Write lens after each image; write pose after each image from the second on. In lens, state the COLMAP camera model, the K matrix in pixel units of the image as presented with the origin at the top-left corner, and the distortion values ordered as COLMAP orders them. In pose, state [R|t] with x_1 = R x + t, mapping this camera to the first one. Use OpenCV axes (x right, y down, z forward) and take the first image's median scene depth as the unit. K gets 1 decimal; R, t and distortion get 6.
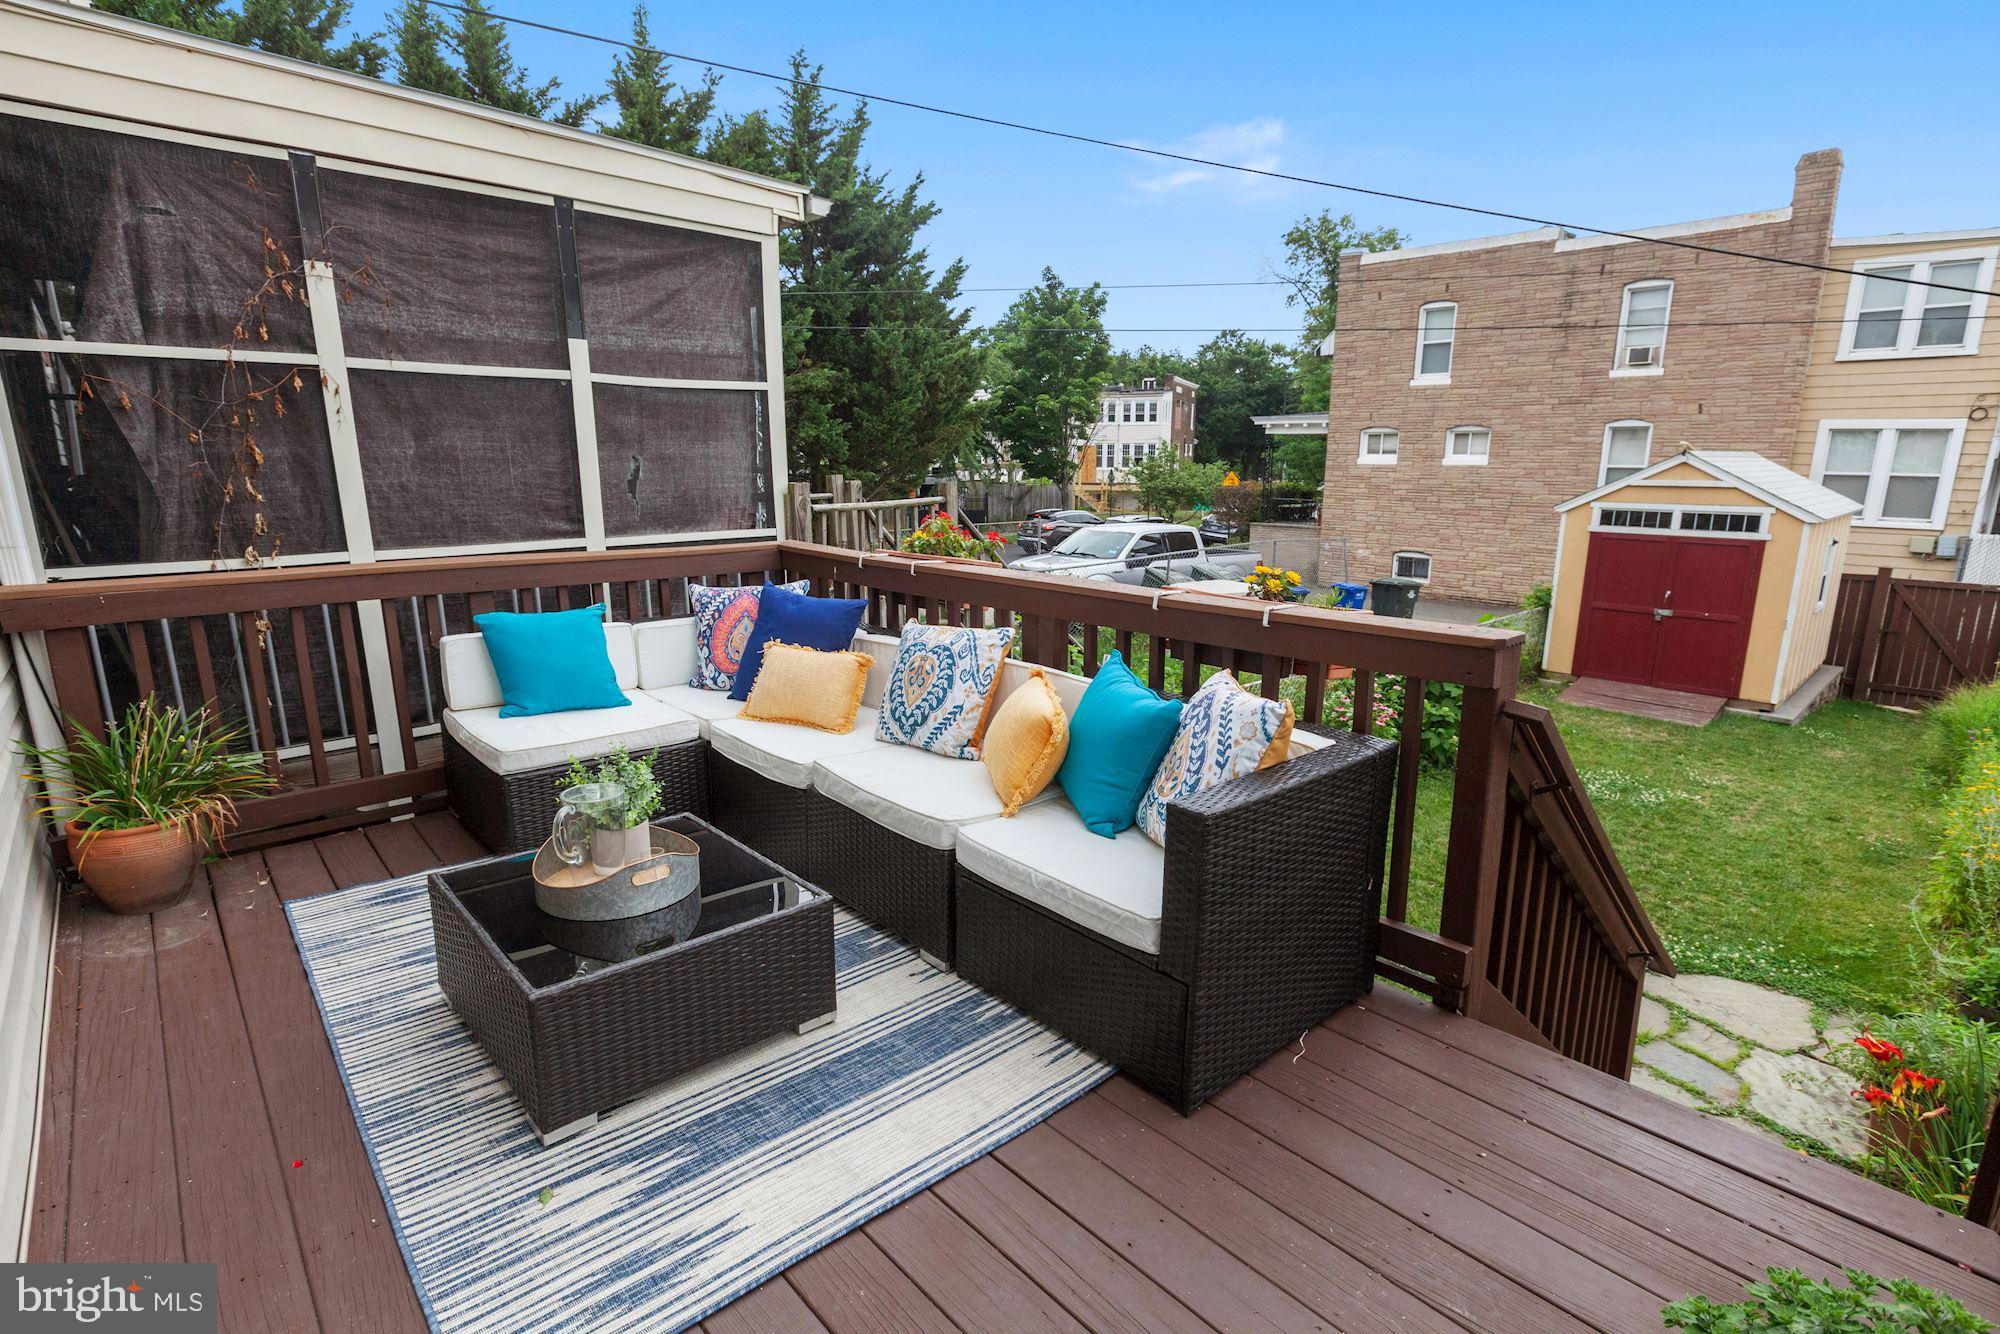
lens RADIAL K [[962.5, 0, 996.9], [0, 962.5, 671.0], [0, 0, 1]] dist [-0.007408, -0.001252]
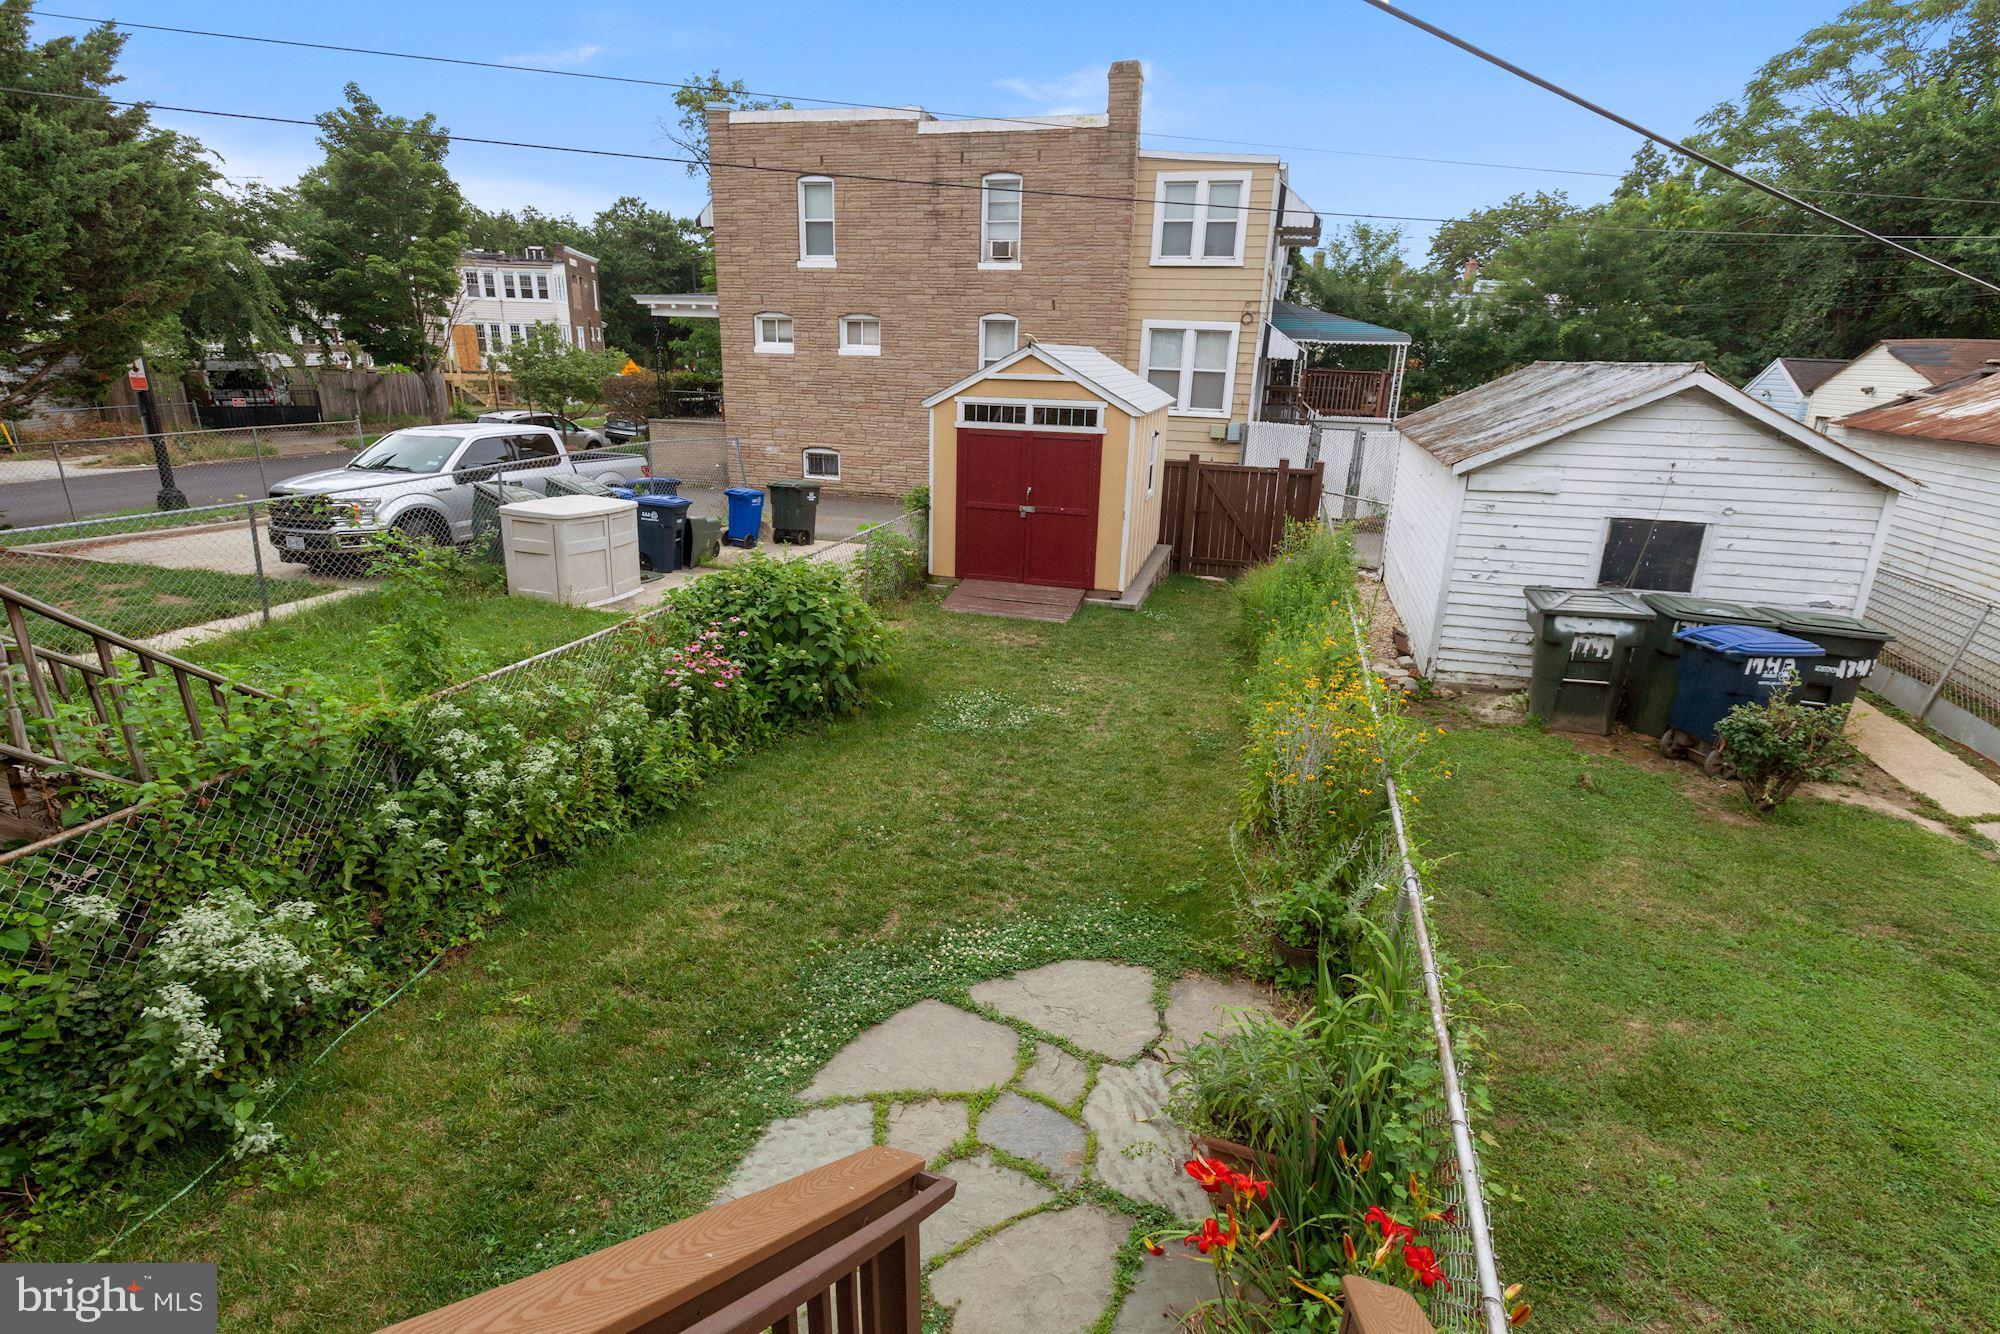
lens RADIAL K [[972.9, 0, 1002.3], [0, 972.9, 666.2], [0, 0, 1]] dist [-0.004599, 0.000777]
pose [[0.851176, -0.141949, 0.505322, 0.080082], [0.090814, 0.988045, 0.124582, -0.016304], [-0.516965, -0.060151, 0.853891, 0.080146]]
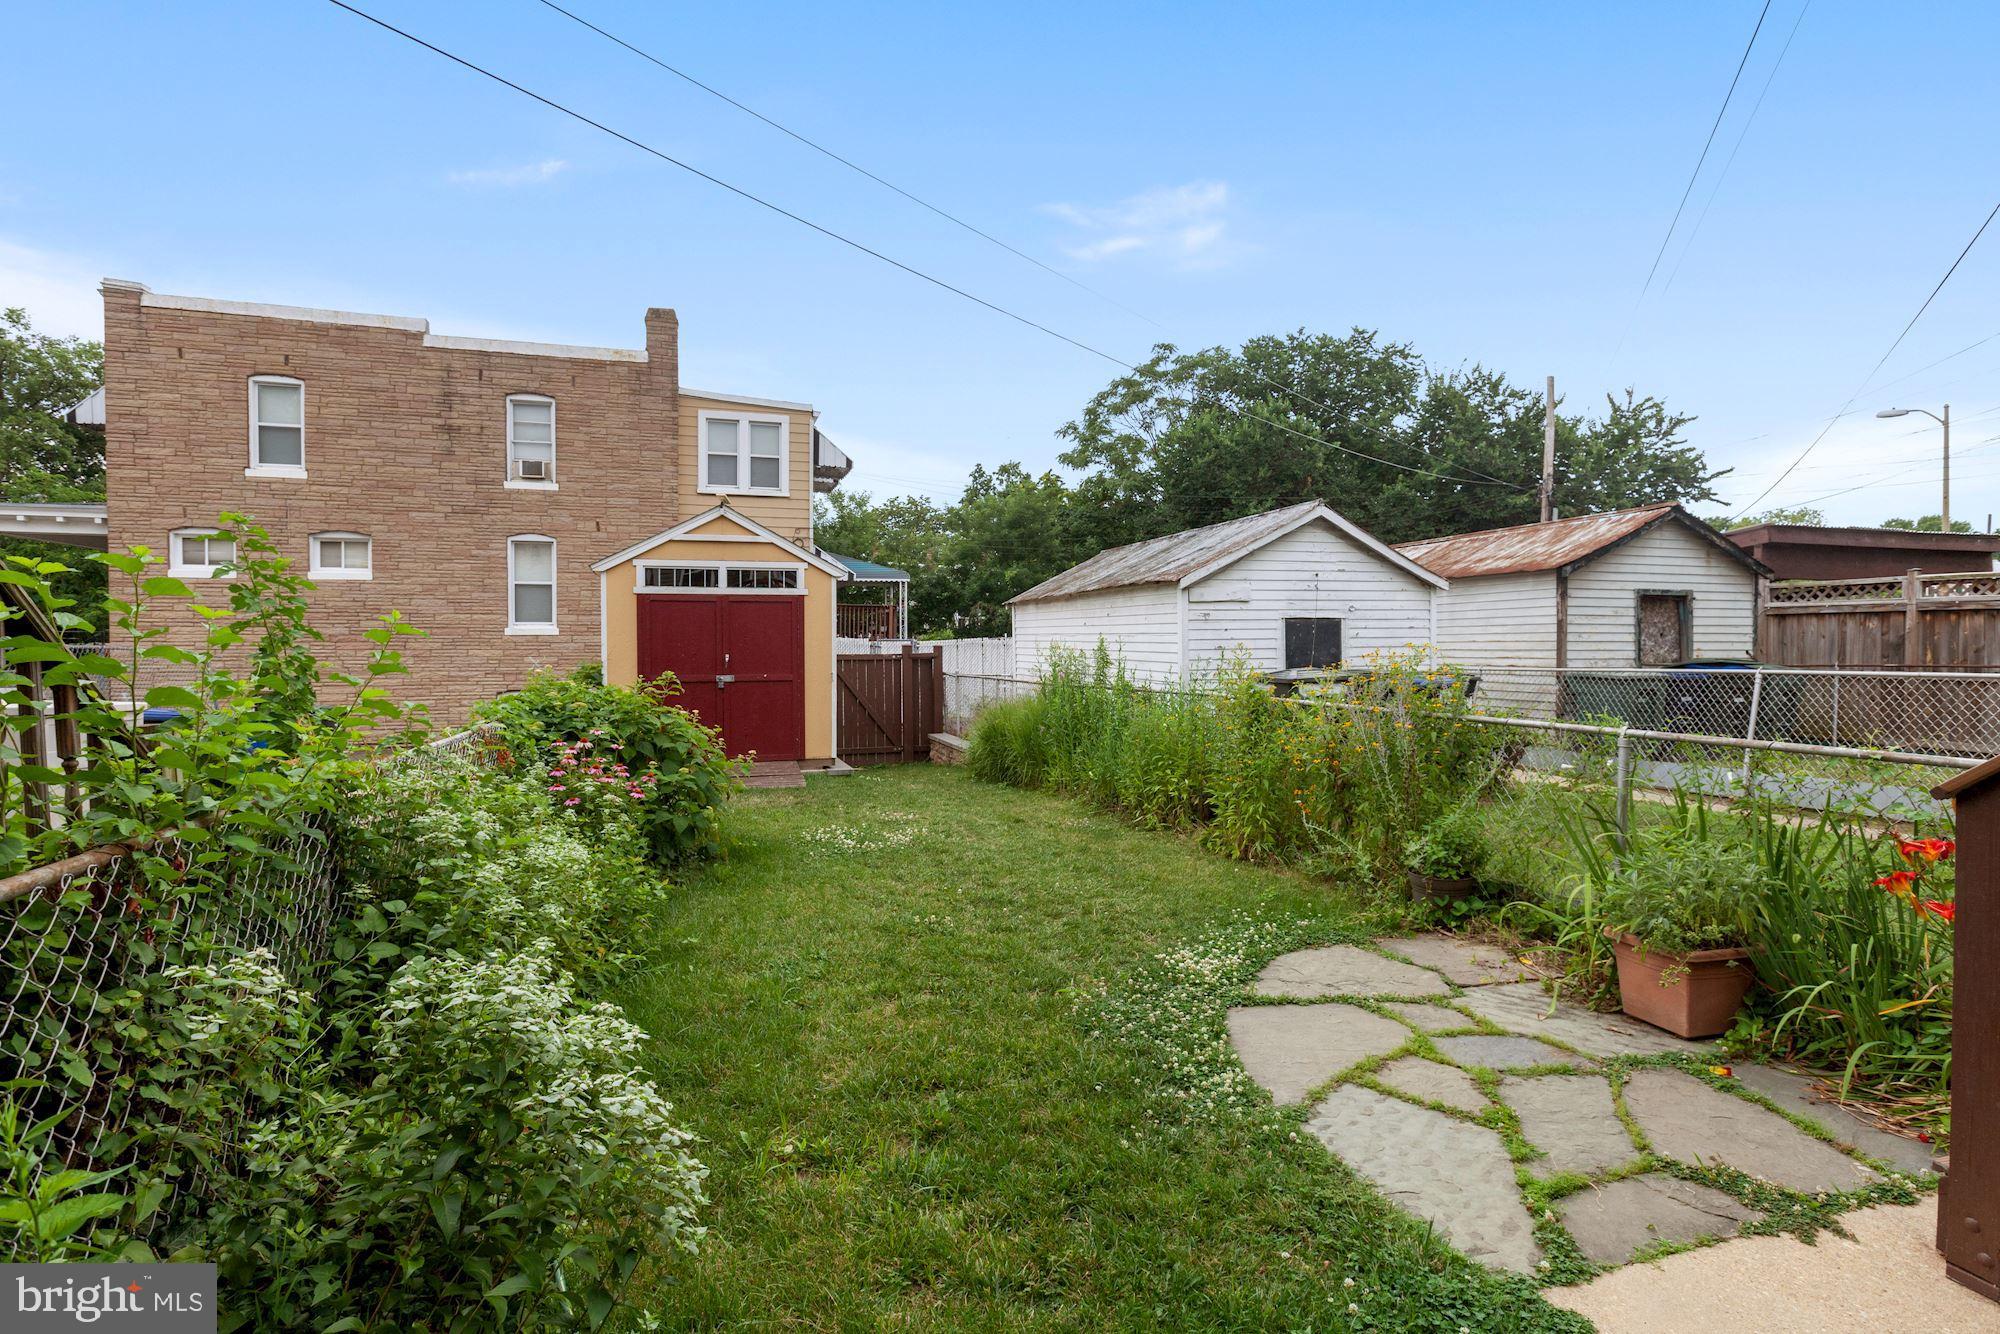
lens RADIAL K [[972.9, 0, 1002.3], [0, 972.9, 666.2], [0, 0, 1]] dist [-0.004599, 0.000777]
pose [[0.419937, -0.022375, 0.907277, -0.017558], [0.202125, 0.976893, -0.069463, 0.026061], [-0.884759, 0.212553, 0.414756, 0.223357]]
